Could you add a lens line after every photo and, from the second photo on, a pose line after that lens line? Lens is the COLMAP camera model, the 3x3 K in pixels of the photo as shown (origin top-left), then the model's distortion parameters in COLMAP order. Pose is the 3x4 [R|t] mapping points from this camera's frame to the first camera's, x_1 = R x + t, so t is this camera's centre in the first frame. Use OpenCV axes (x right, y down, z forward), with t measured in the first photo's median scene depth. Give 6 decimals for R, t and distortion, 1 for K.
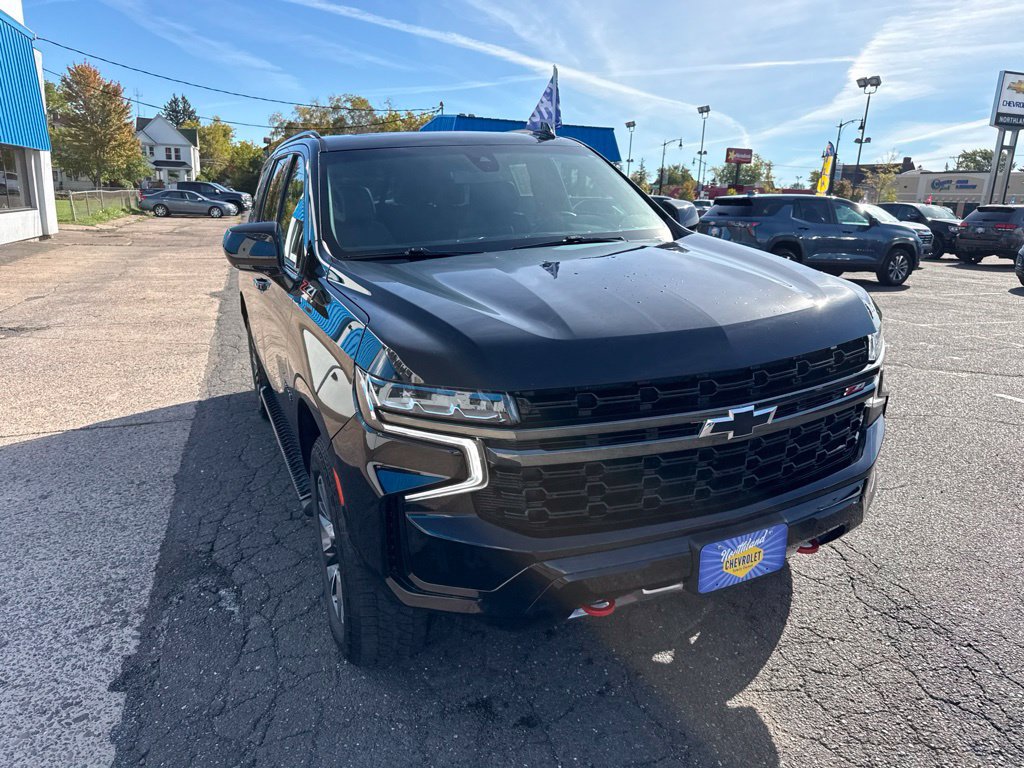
lens RADIAL K [[717.5, 0, 512.9], [0, 717.5, 392.1], [0, 0, 1]] dist [0.035303, -0.042320]
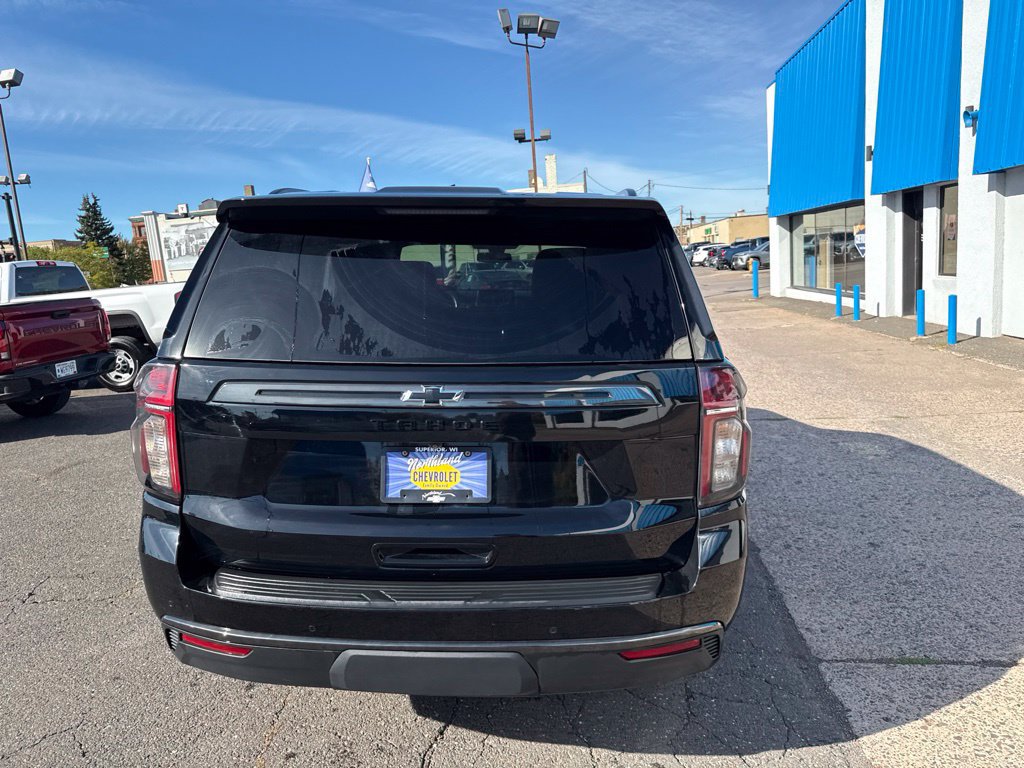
lens RADIAL K [[717.5, 0, 520.1], [0, 717.5, 390.3], [0, 0, 1]] dist [0.035303, -0.042320]
pose [[-0.906363, -0.041530, 0.420453, -0.601726], [0.151491, 0.897041, 0.415172, -0.543134], [-0.394406, 0.439992, -0.806754, 1.888459]]
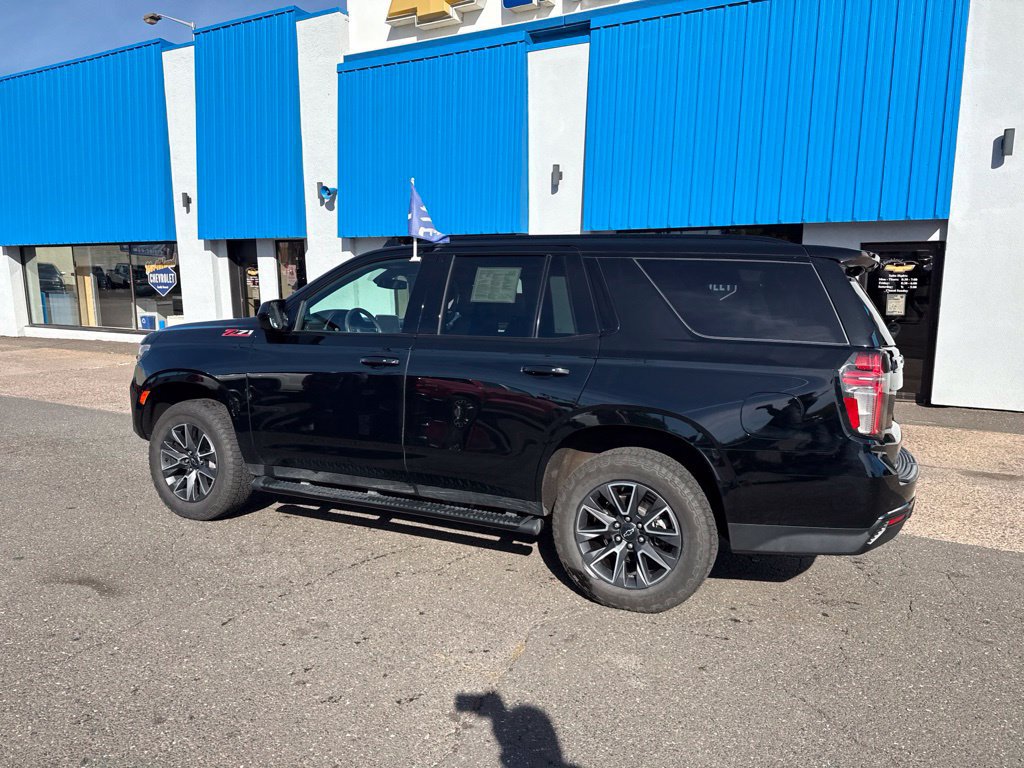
lens RADIAL K [[717.5, 0, 512.2], [0, 717.5, 391.5], [0, 0, 1]] dist [0.035303, -0.042320]
pose [[-0.755245, 0.079032, -0.650660, 0.637241], [-0.193982, 0.921281, 0.337064, -0.537798], [0.626080, 0.380782, -0.680462, 1.878020]]
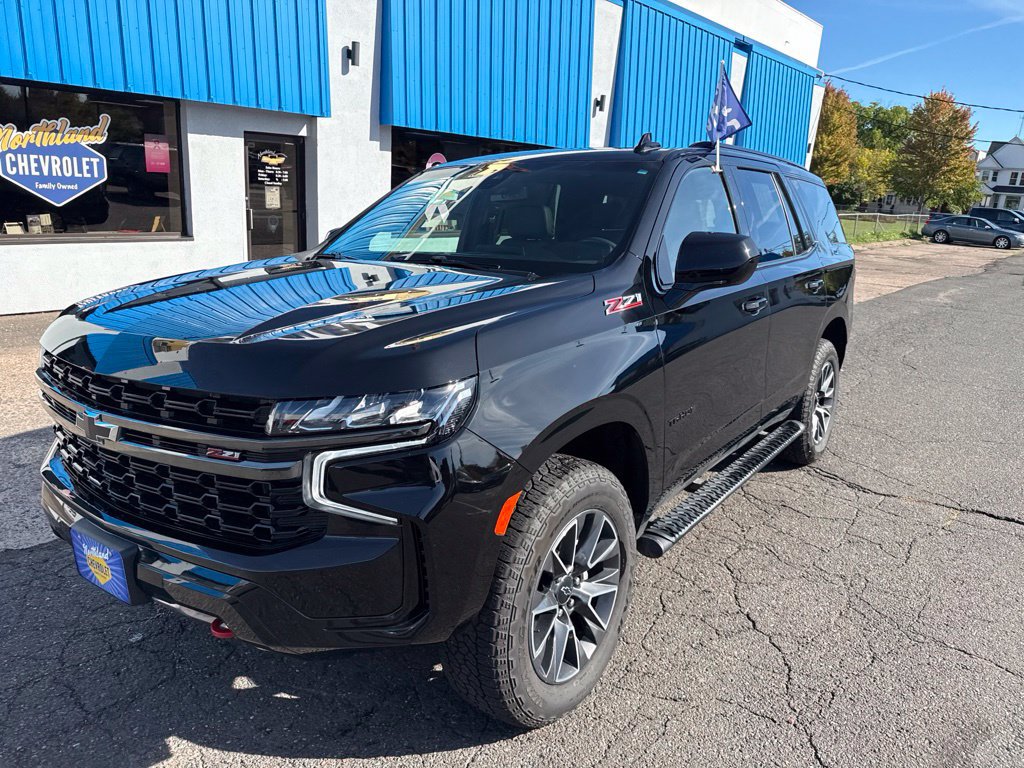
lens RADIAL K [[717.5, 0, 519.0], [0, 717.5, 381.8], [0, 0, 1]] dist [0.035303, -0.042320]
pose [[0.509063, 0.231952, -0.828887, 0.672203], [-0.269266, 0.957585, 0.102596, -0.132303], [0.817527, 0.170963, 0.549928, 0.426351]]
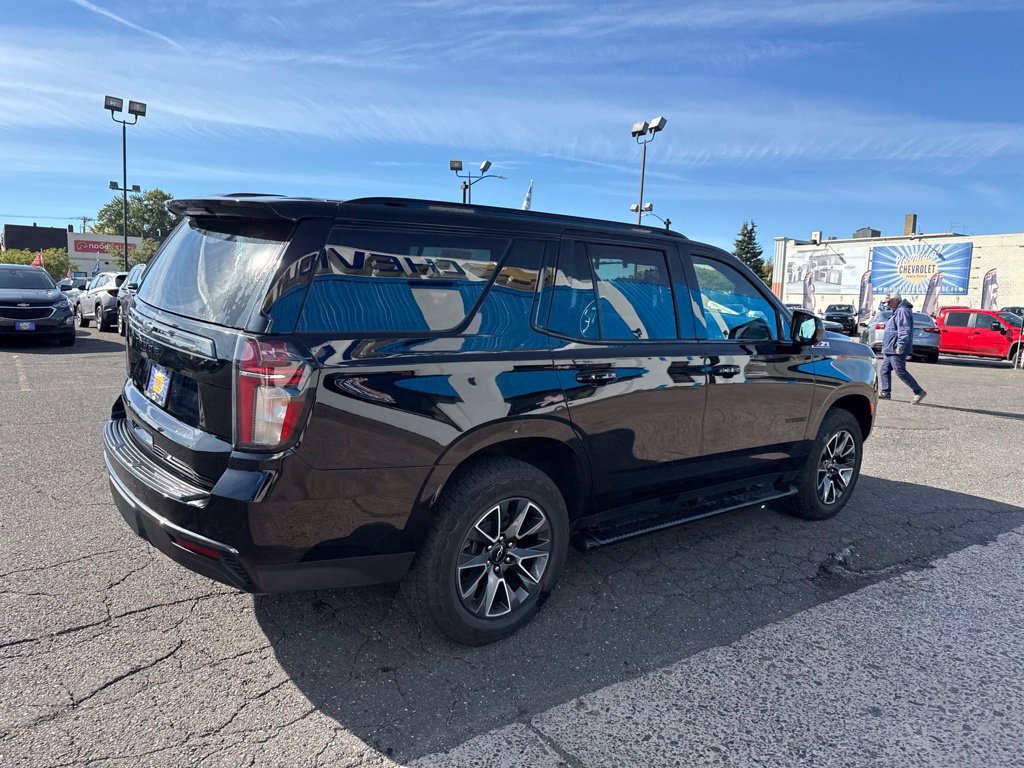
lens RADIAL K [[717.5, 0, 521.5], [0, 717.5, 392.9], [0, 0, 1]] dist [0.035303, -0.042320]
pose [[-0.290223, -0.162547, 0.943053, -1.143940], [0.207554, 0.951319, 0.227846, -0.381380], [-0.934180, 0.261860, -0.242357, 1.385954]]
